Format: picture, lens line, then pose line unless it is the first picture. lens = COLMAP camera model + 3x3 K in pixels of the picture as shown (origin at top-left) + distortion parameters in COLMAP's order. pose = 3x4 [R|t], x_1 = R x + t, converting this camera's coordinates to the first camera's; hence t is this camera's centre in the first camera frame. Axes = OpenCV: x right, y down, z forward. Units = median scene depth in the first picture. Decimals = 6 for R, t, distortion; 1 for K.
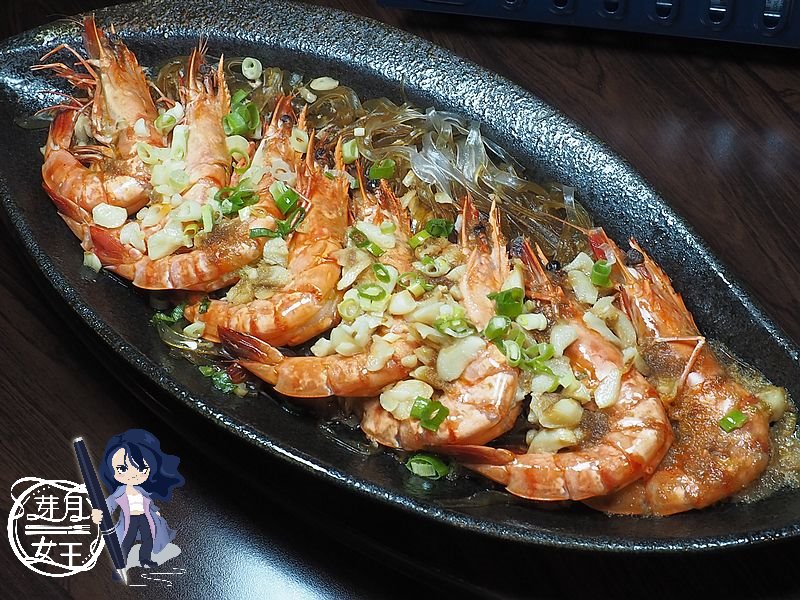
lens RADIAL K [[1182.7, 0, 403.9], [0, 1182.7, 297.7], [0, 0, 1]] dist [-0.020718, 0.000000]
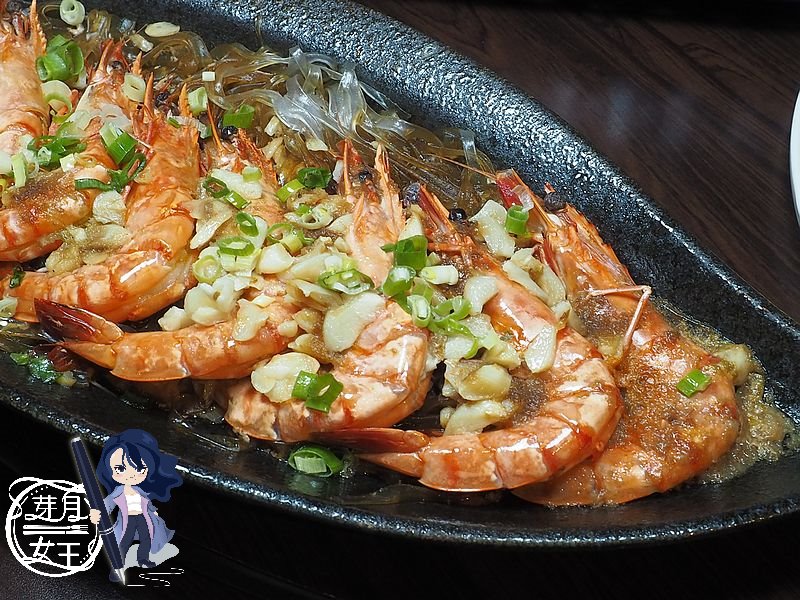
lens RADIAL K [[1182.7, 0, 396.2], [0, 1182.7, 303.6], [0, 0, 1]] dist [-0.020718, 0.000000]
pose [[0.988386, -0.021472, 0.150441, -0.040349], [0.032729, 0.996813, -0.072757, 0.092880], [-0.148399, 0.076836, 0.985938, 0.204843]]
